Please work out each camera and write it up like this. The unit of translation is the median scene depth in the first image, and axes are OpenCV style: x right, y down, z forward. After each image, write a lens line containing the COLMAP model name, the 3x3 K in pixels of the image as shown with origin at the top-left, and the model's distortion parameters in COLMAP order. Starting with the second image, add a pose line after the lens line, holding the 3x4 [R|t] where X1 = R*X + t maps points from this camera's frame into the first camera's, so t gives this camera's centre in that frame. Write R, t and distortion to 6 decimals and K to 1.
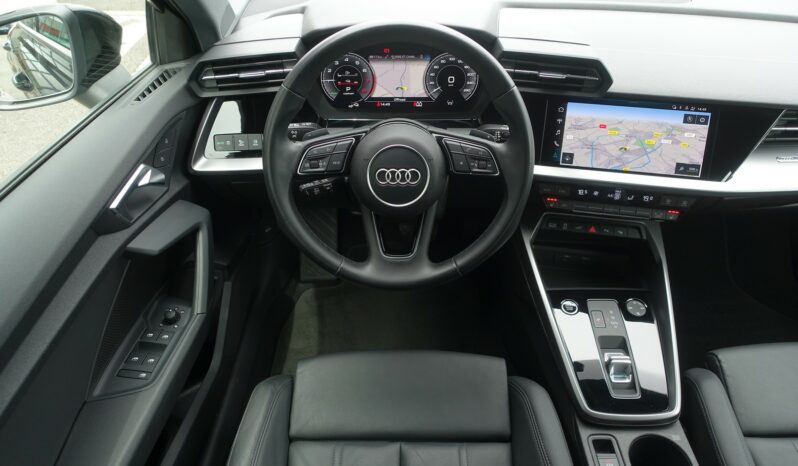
lens RADIAL K [[546.6, 0, 399.0], [0, 546.6, 233.0], [0, 0, 1]] dist [-0.005759, 0.003086]
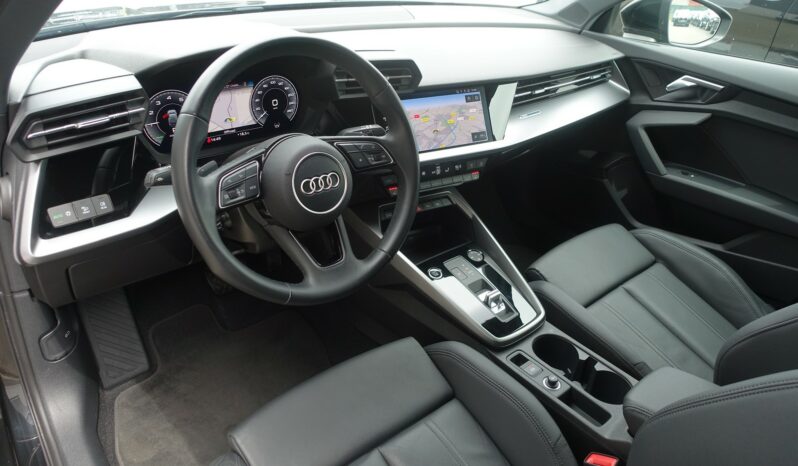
lens RADIAL K [[544.1, 0, 399.0], [0, 544.1, 233.0], [0, 0, 1]] dist [-0.000176, 0.000030]
pose [[0.765818, -0.286269, 0.575824, -0.426347], [0.342473, 0.939456, 0.011576, 0.018127], [-0.544276, 0.188339, 0.817492, 0.096932]]
